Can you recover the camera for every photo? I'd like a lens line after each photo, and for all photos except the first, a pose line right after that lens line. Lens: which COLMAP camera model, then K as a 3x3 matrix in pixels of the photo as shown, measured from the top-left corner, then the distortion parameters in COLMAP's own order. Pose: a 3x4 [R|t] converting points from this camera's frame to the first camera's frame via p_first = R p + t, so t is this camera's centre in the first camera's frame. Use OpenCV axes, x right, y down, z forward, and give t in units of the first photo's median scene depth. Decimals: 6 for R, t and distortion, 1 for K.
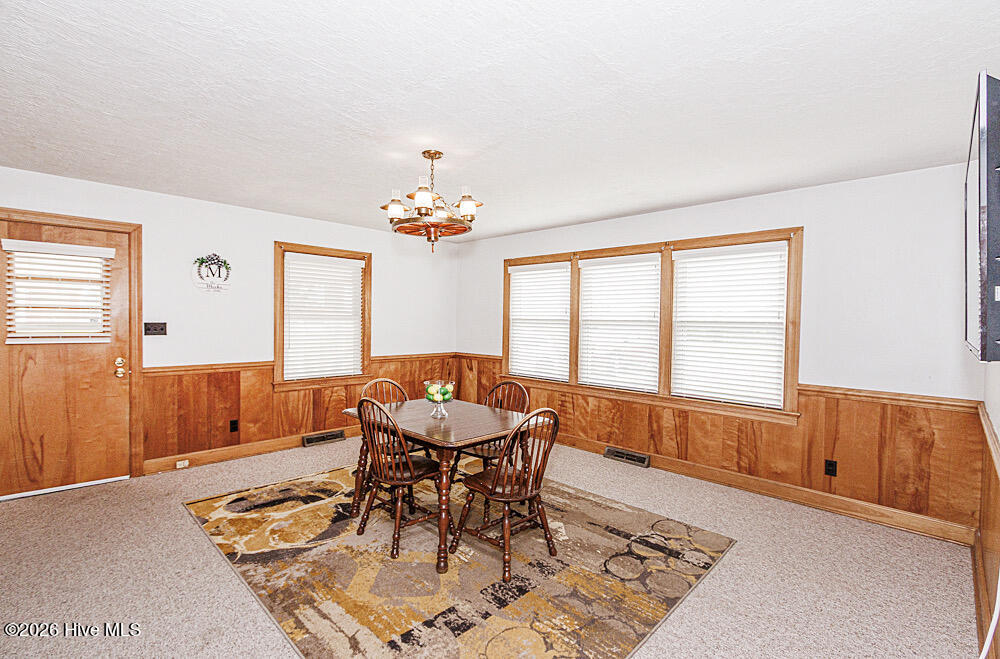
lens RADIAL K [[459.3, 0, 494.2], [0, 459.3, 328.9], [0, 0, 1]] dist [0.003271, -0.000560]
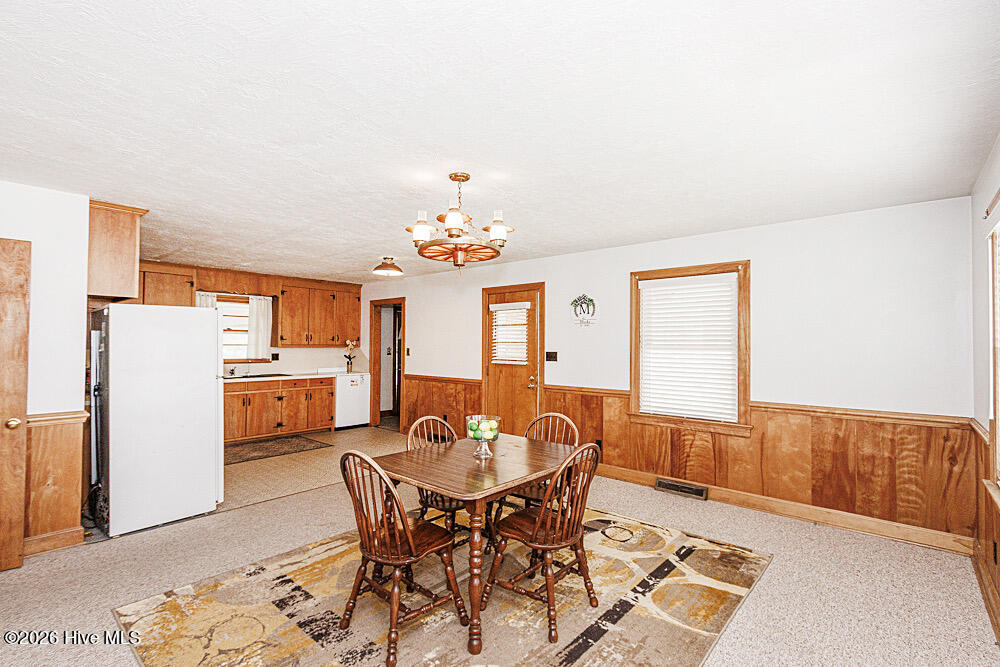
lens RADIAL K [[456.8, 0, 492.9], [0, 456.8, 336.1], [0, 0, 1]] dist [0.004656, -0.003357]
pose [[0.051096, -0.032629, -0.998161, 0.567848], [-0.028161, 0.999022, -0.034098, -0.008867], [0.998297, 0.029852, 0.050127, 0.715854]]
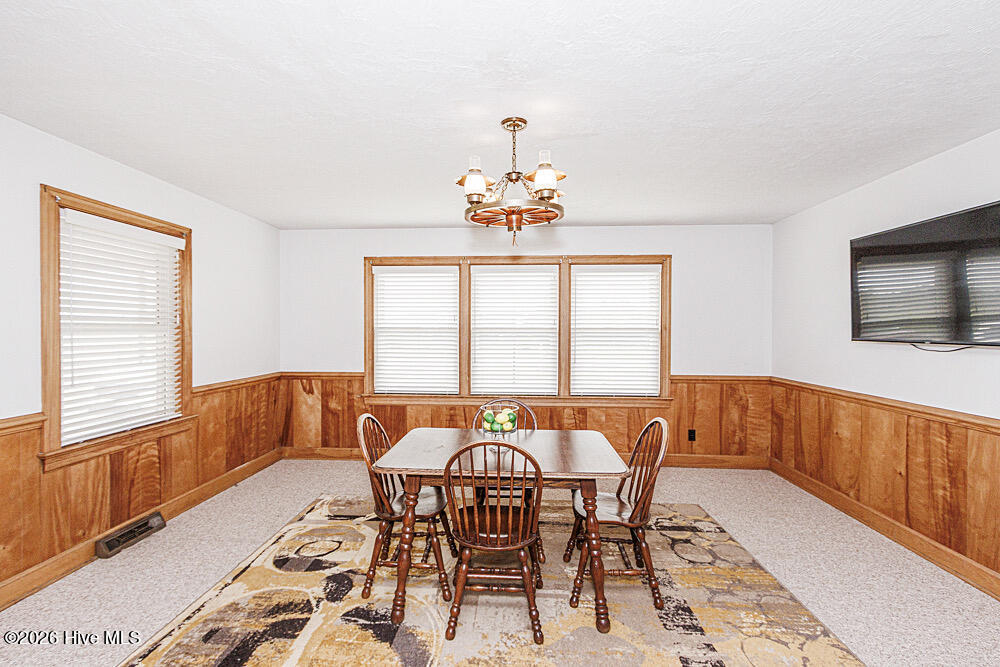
lens RADIAL K [[456.8, 0, 492.9], [0, 456.8, 336.1], [0, 0, 1]] dist [0.004656, -0.003357]
pose [[0.754402, -0.022937, 0.656012, -0.479022], [0.022442, 0.999706, 0.009146, -0.012106], [-0.656029, 0.007822, 0.754695, 0.298761]]
